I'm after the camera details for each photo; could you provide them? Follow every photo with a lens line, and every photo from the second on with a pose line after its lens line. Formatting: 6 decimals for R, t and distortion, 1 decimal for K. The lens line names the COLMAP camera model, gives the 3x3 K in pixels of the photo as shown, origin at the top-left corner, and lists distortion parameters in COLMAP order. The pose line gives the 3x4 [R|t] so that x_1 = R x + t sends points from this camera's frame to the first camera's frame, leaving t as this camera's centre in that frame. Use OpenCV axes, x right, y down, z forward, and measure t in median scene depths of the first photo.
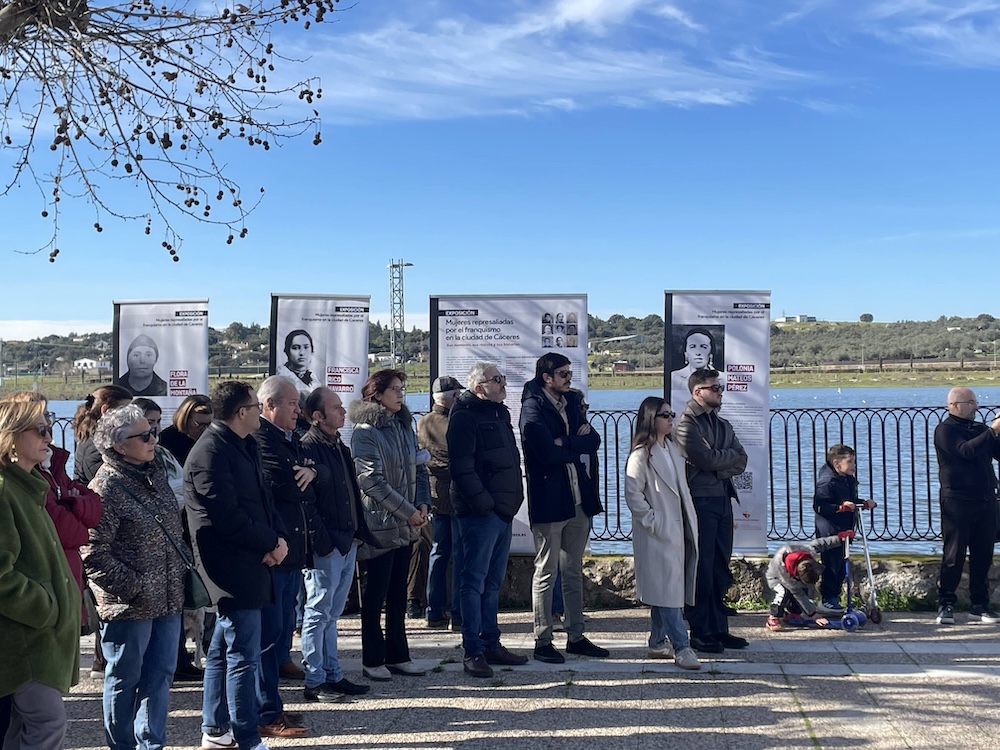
lens RADIAL K [[1442.2, 0, 496.4], [0, 1442.2, 358.5], [0, 0, 1]] dist [0.124934, -0.138704]
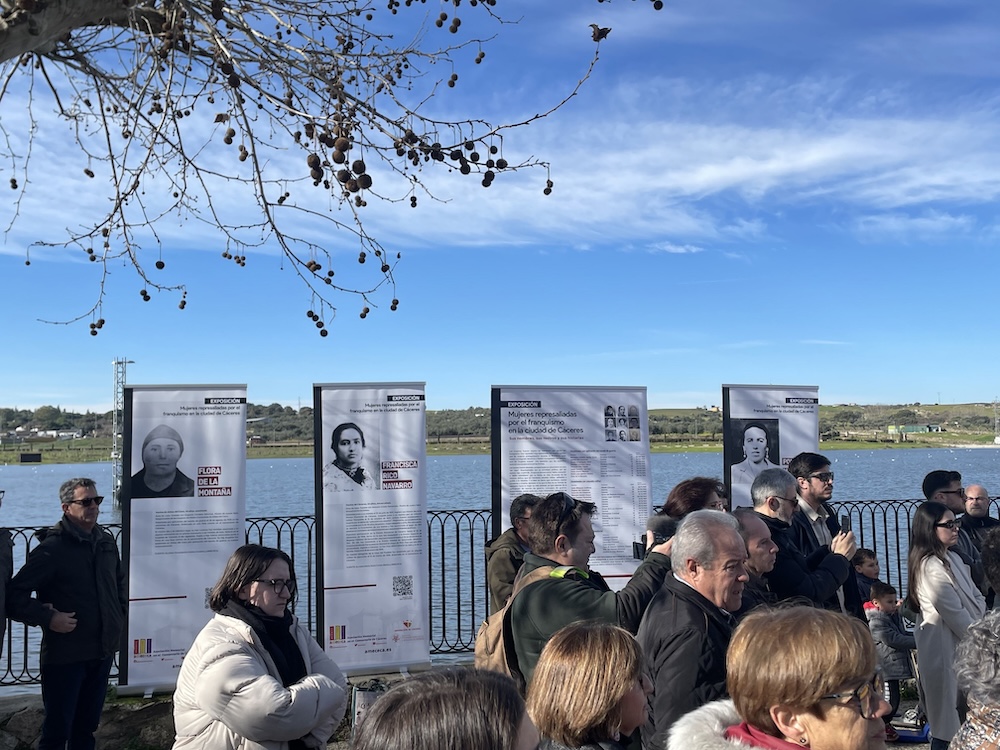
lens RADIAL K [[1000.7, 0, 500.0], [0, 1000.7, 375.0], [0, 0, 1]] dist [0.041466, 0.007911]
pose [[0.946030, 0.022612, 0.323289, -0.253640], [-0.003393, 0.998199, -0.059888, -0.011328], [-0.324061, 0.055559, 0.944403, 0.380132]]
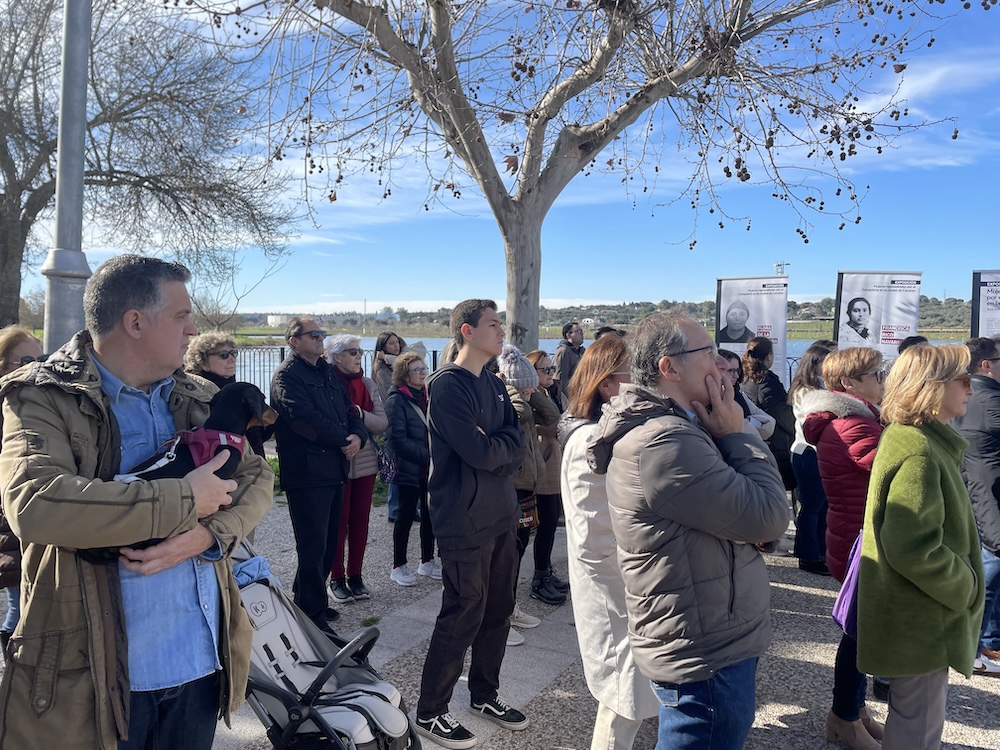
lens RADIAL K [[762.8, 0, 496.6], [0, 762.8, 371.2], [0, 0, 1]] dist [0.101268, -0.160773]
pose [[0.923758, 0.040081, -0.380873, -0.173296], [-0.014092, 0.997392, 0.070781, 0.002585], [0.382717, -0.060018, 0.921914, 0.198178]]
